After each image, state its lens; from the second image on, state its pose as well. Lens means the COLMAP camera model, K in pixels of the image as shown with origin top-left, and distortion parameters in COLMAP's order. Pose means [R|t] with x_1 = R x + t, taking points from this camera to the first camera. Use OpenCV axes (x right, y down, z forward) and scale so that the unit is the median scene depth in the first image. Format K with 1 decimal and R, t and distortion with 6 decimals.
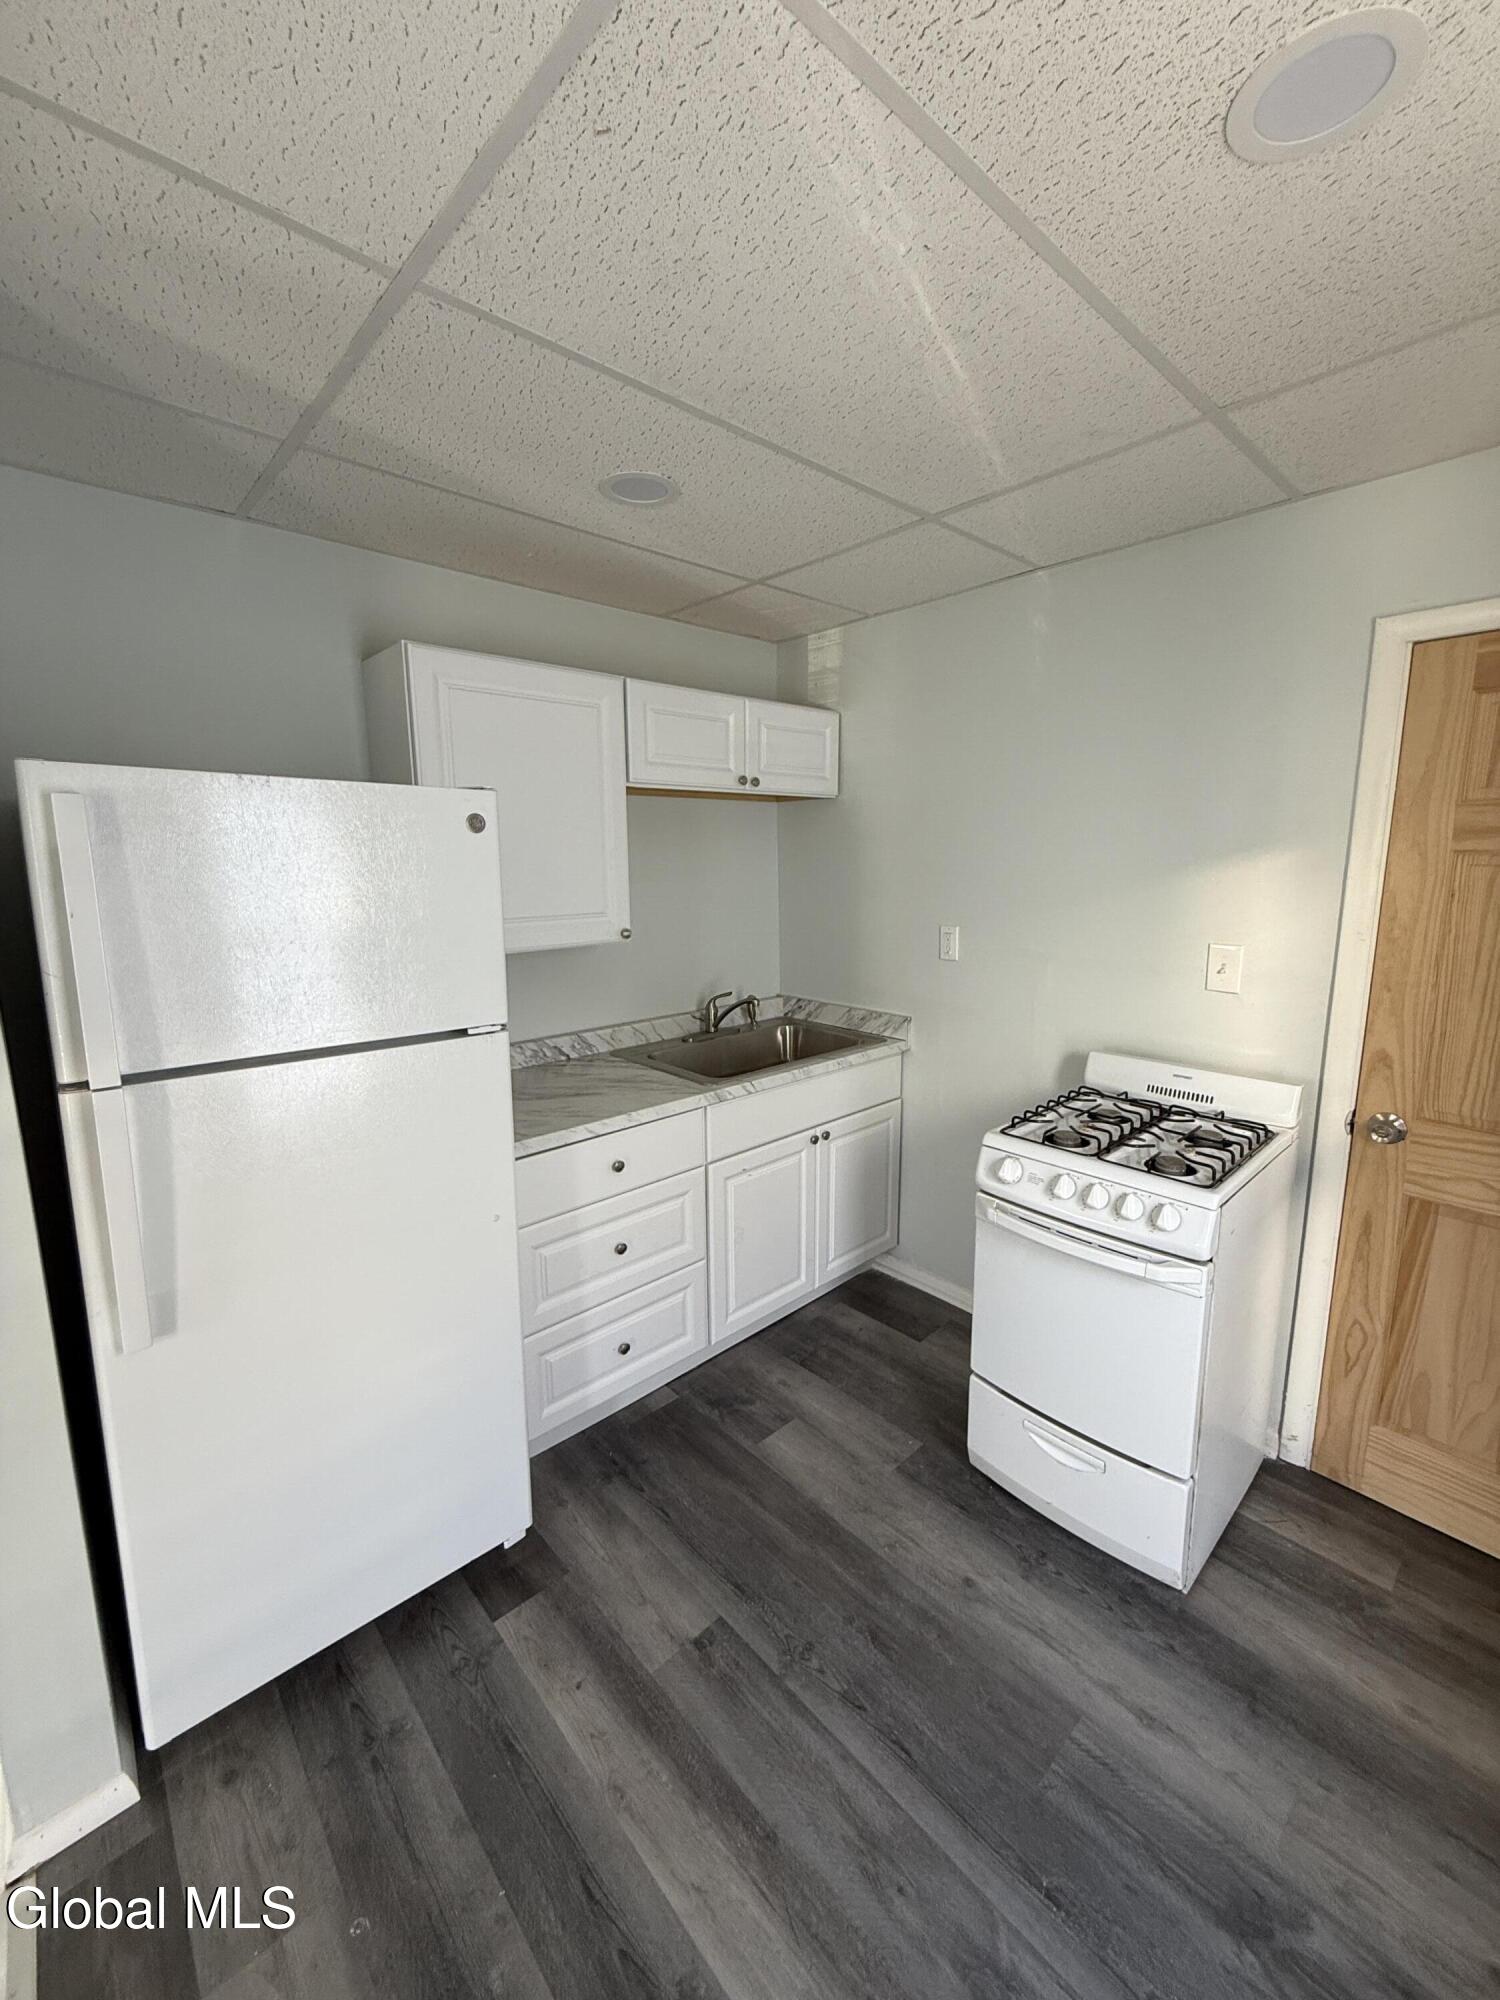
lens RADIAL K [[798.3, 0, 753.9], [0, 798.3, 994.3], [0, 0, 1]] dist [-0.000919, 0.000471]
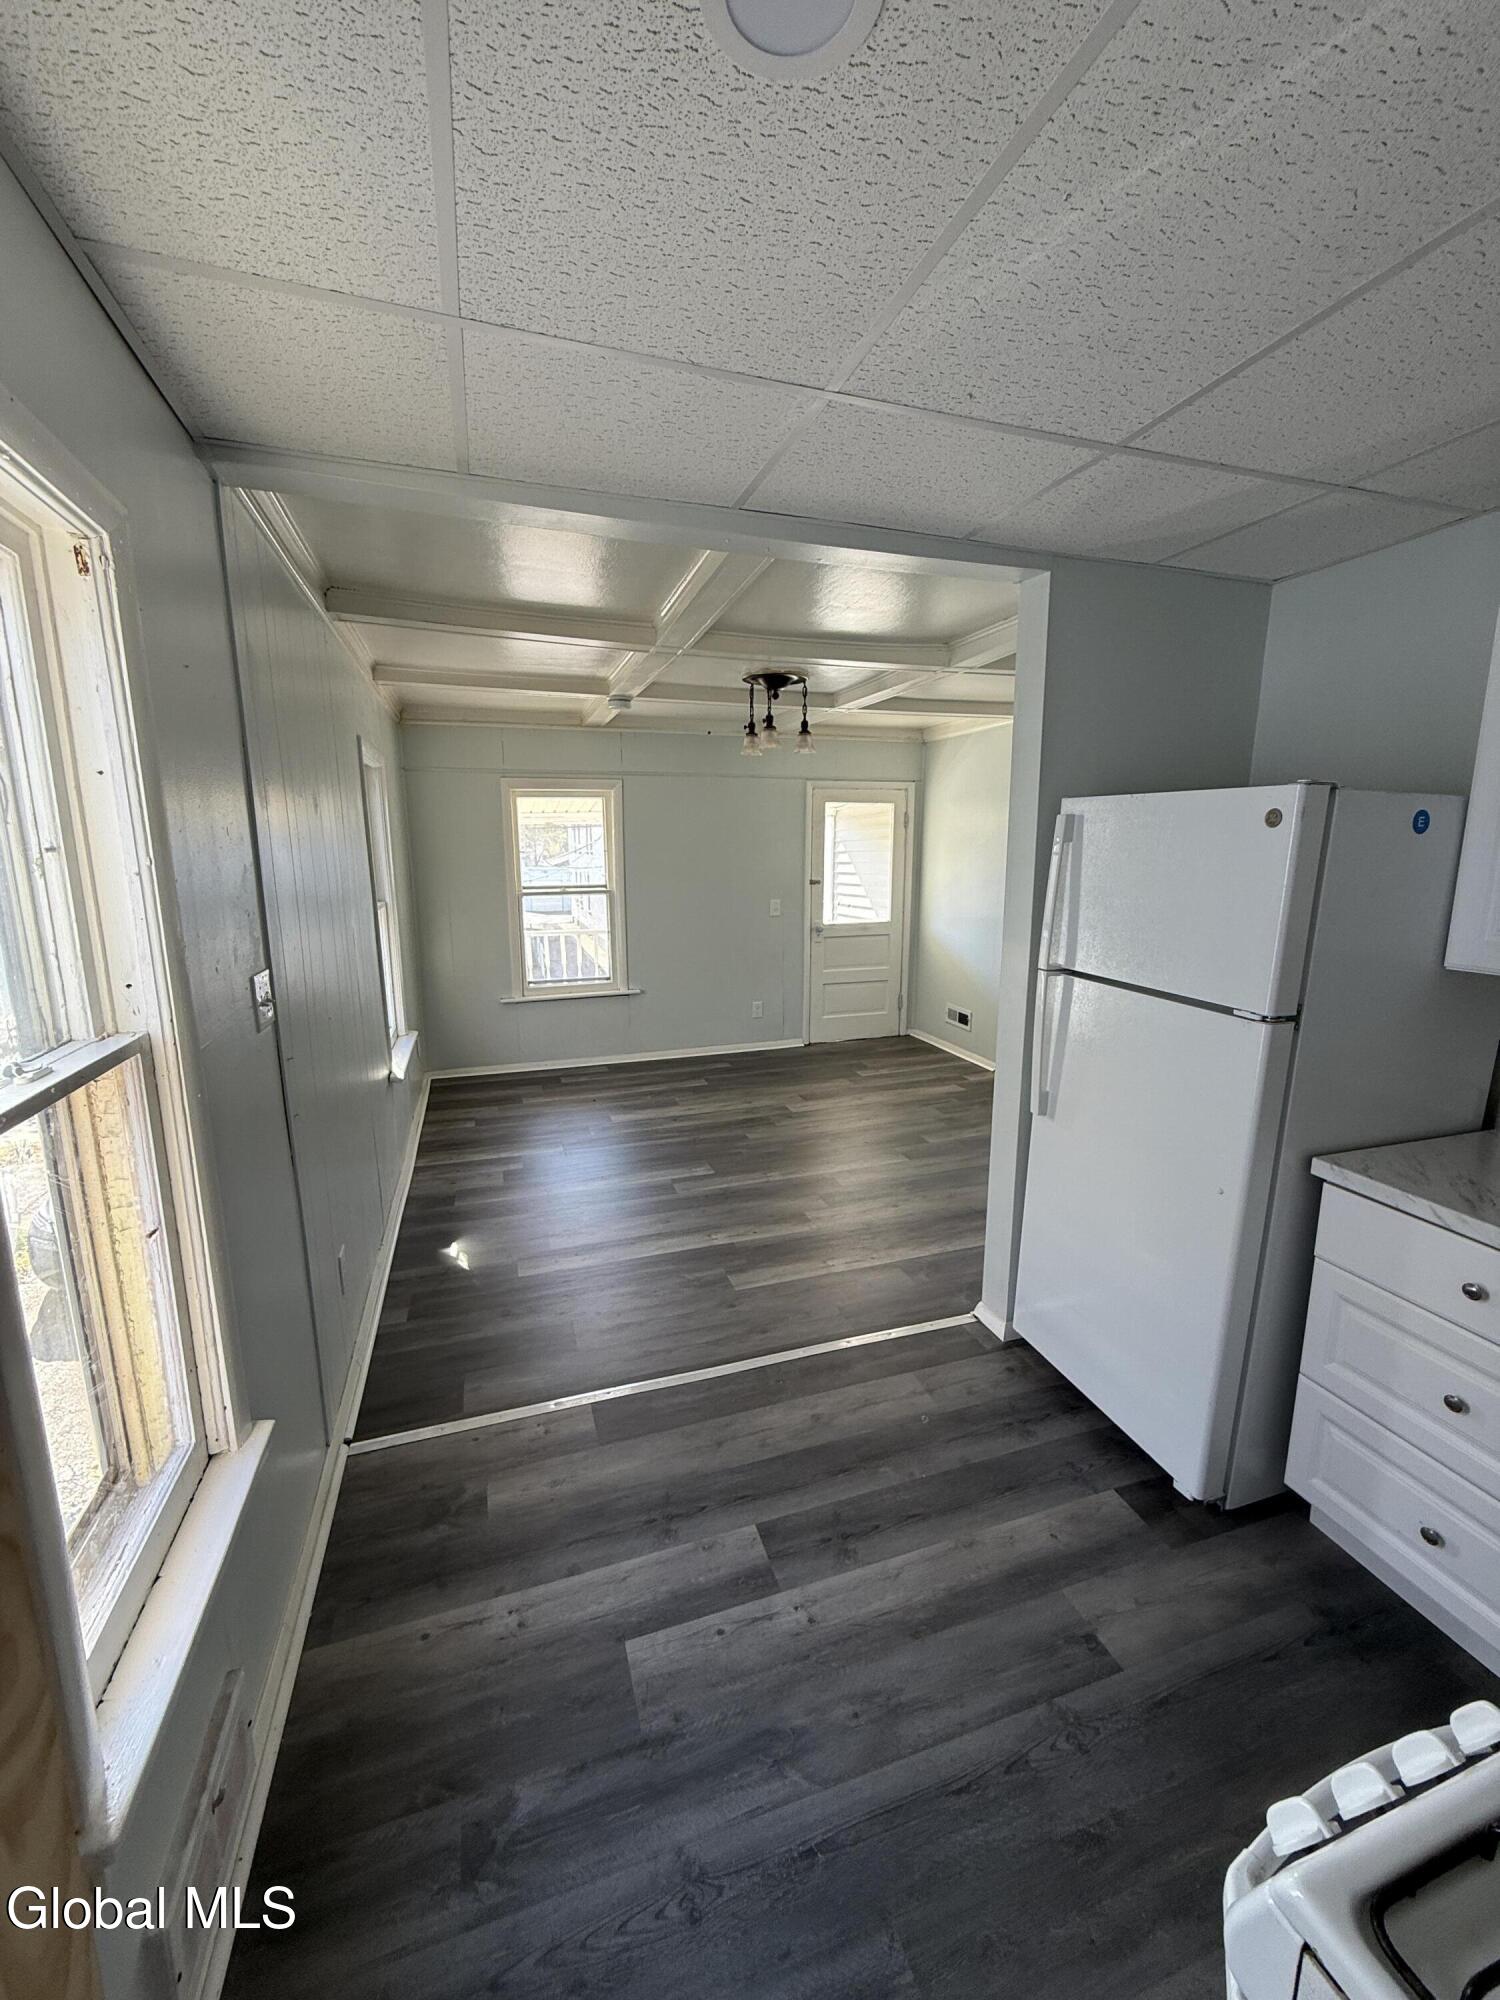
lens RADIAL K [[798.3, 0, 741.1], [0, 798.3, 997.6], [0, 0, 1]] dist [-0.000919, 0.000471]
pose [[-0.424712, 0.171919, -0.888855, 0.931546], [-0.150919, 0.954622, 0.256751, -0.156542], [0.892661, 0.243190, -0.379493, 0.848871]]
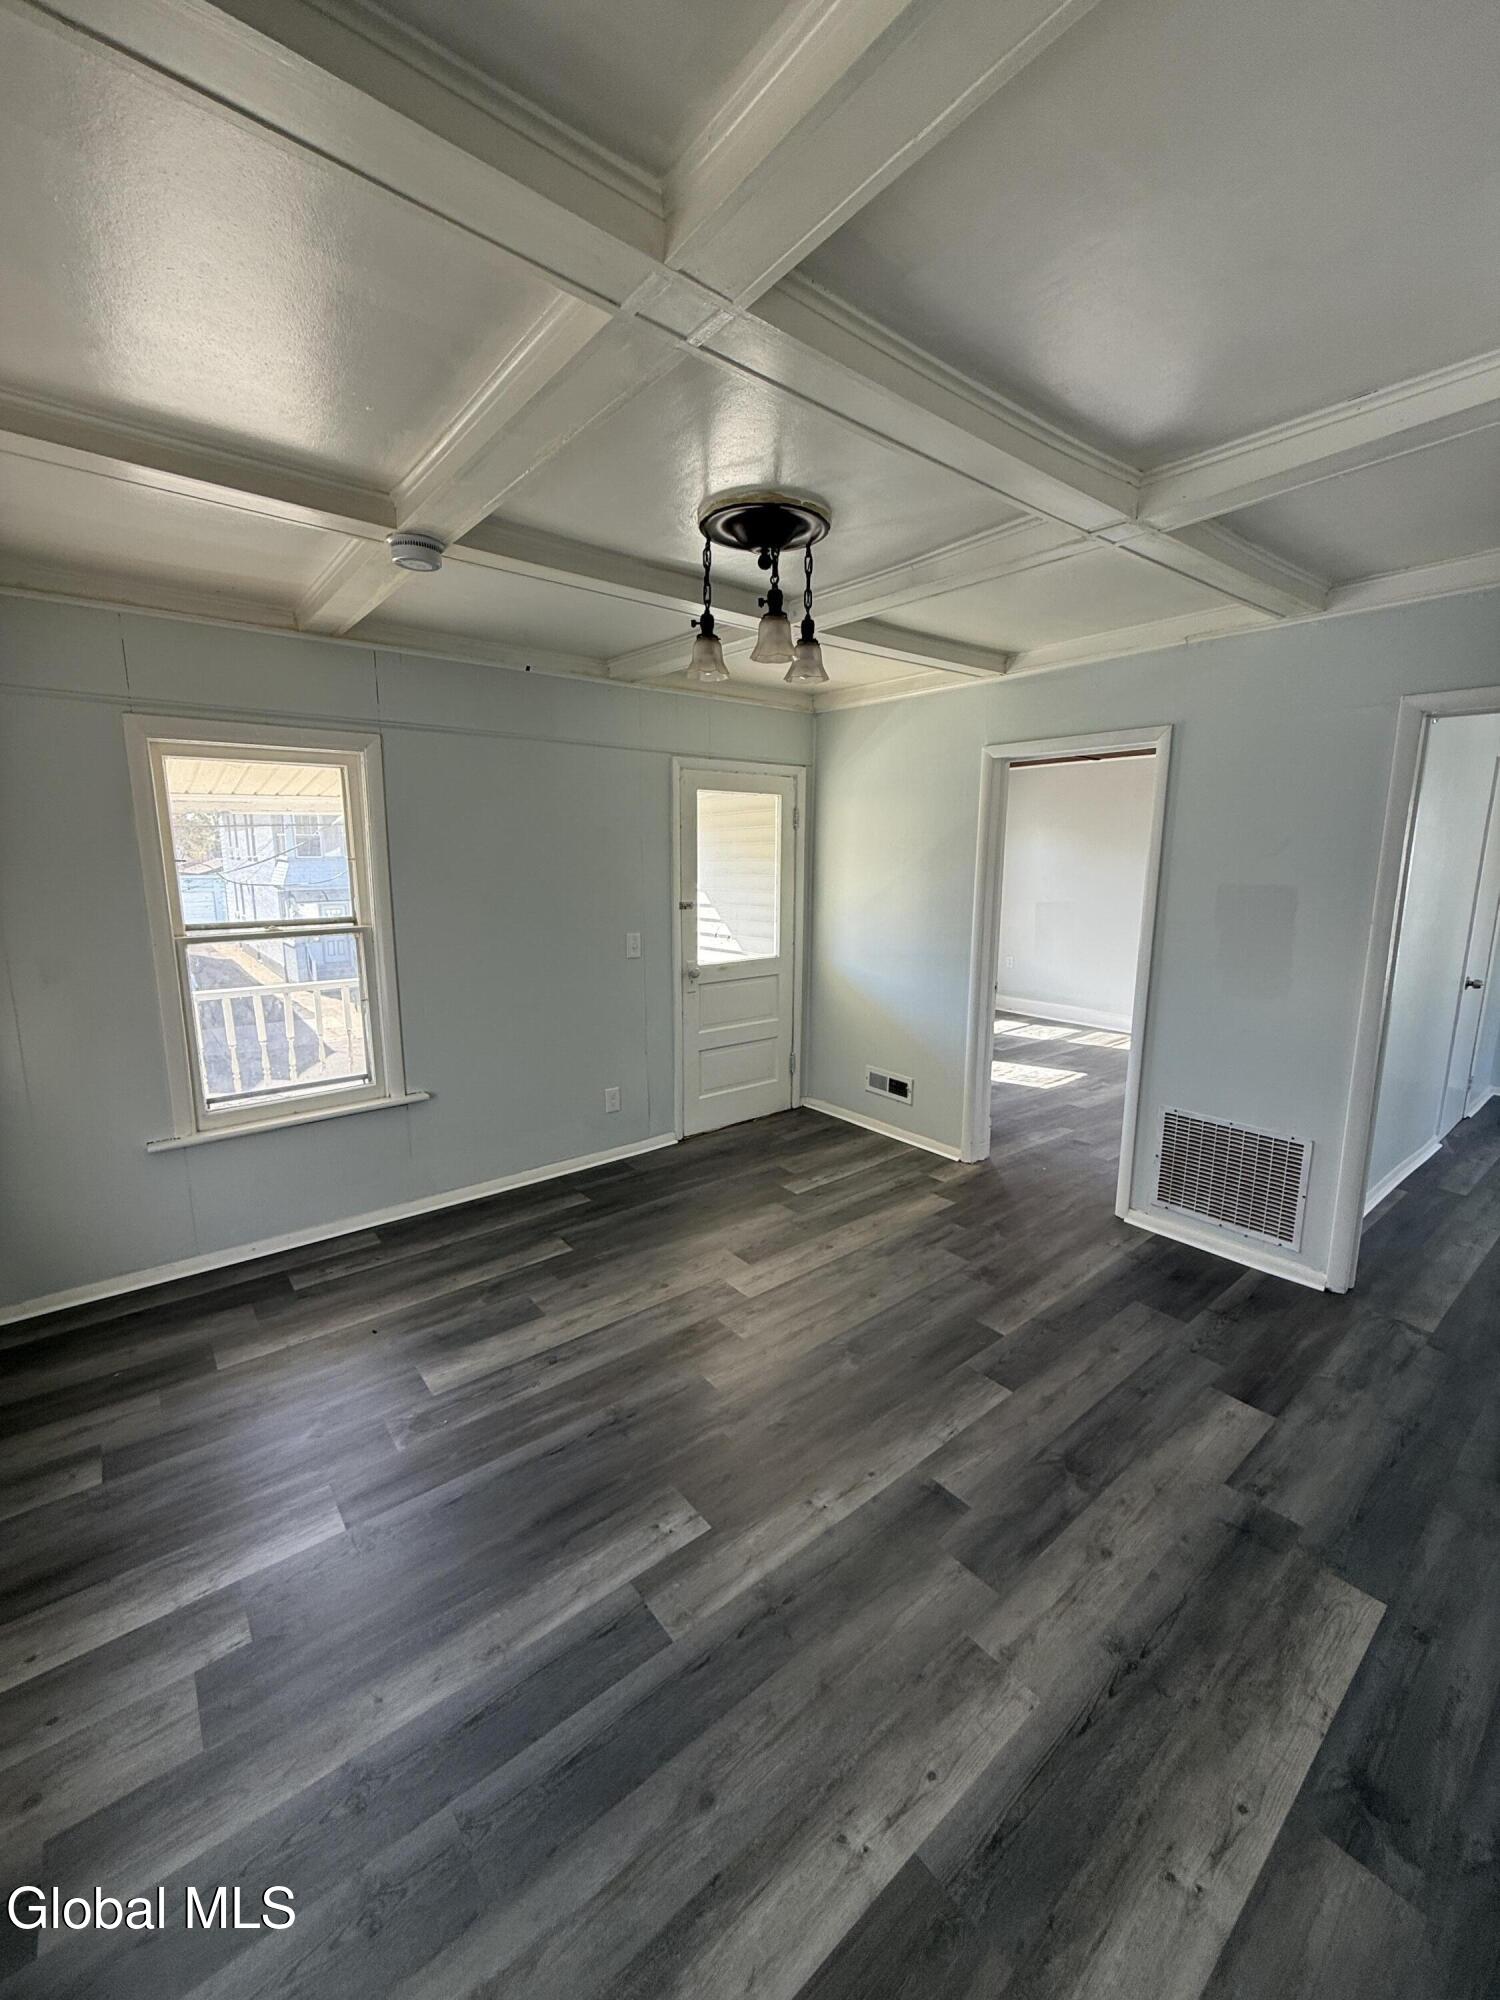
lens RADIAL K [[798.3, 0, 743.1], [0, 798.3, 992.2], [0, 0, 1]] dist [-0.000919, 0.000471]
pose [[-0.071945, 0.174561, -0.982014, 0.426254], [-0.174452, 0.967187, 0.184706, -0.079078], [0.982034, 0.184603, -0.039132, 0.395352]]
